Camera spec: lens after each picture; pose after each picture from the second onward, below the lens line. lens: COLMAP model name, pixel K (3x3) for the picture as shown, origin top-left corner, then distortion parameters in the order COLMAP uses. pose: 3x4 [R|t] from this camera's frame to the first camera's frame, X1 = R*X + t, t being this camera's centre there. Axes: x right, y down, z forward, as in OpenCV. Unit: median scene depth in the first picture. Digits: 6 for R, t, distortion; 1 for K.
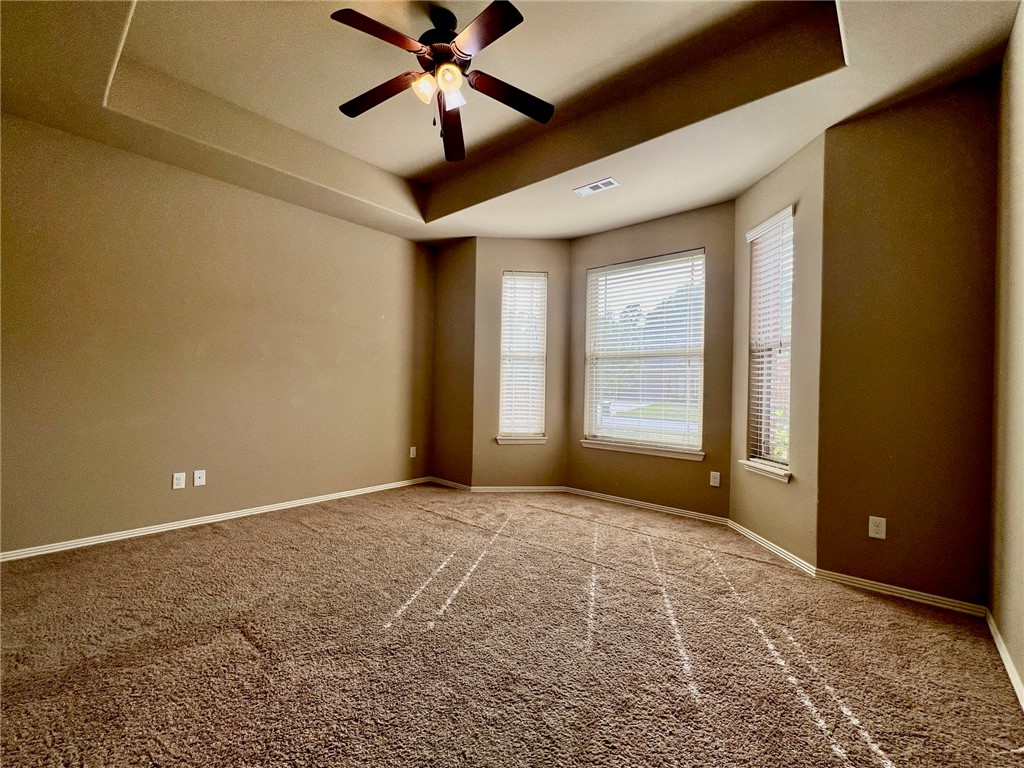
lens RADIAL K [[431.9, 0, 515.5], [0, 431.9, 388.3], [0, 0, 1]] dist [0.000352, 0.000058]
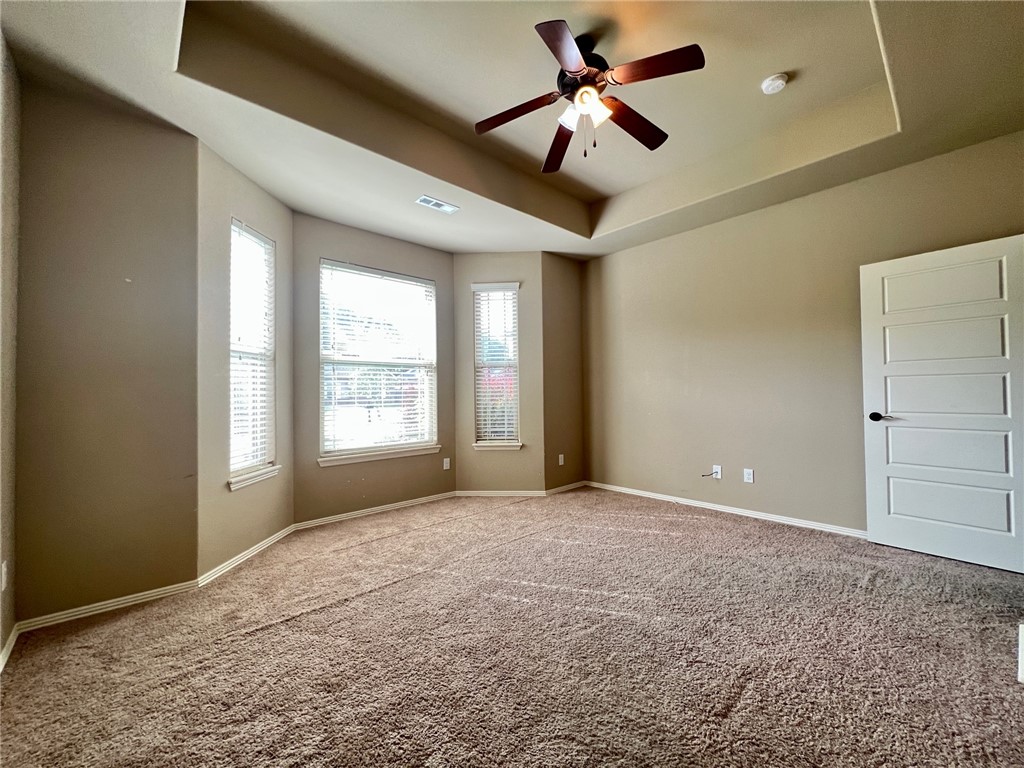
lens RADIAL K [[409.6, 0, 511.6], [0, 409.6, 385.2], [0, 0, 1]] dist [0.001561, -0.000244]
pose [[0.115186, -0.000246, 0.993344, -0.740444], [0.014158, 0.999899, -0.001394, -0.020890], [-0.993243, 0.014225, 0.115178, 0.671277]]
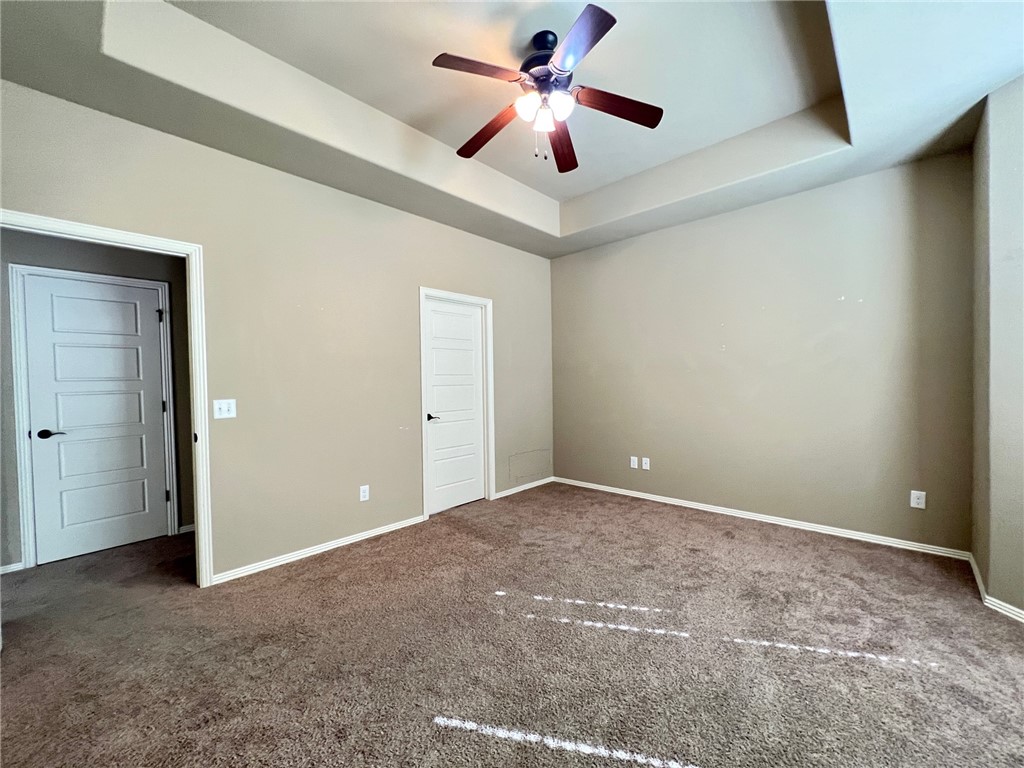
lens RADIAL K [[409.6, 0, 515.9], [0, 409.6, 384.0], [0, 0, 1]] dist [0.001561, -0.000244]
pose [[-0.018429, -0.007733, -0.999800, 0.491355], [0.012330, 0.999892, -0.007961, -0.027822], [0.999754, -0.012474, -0.018332, 0.586008]]
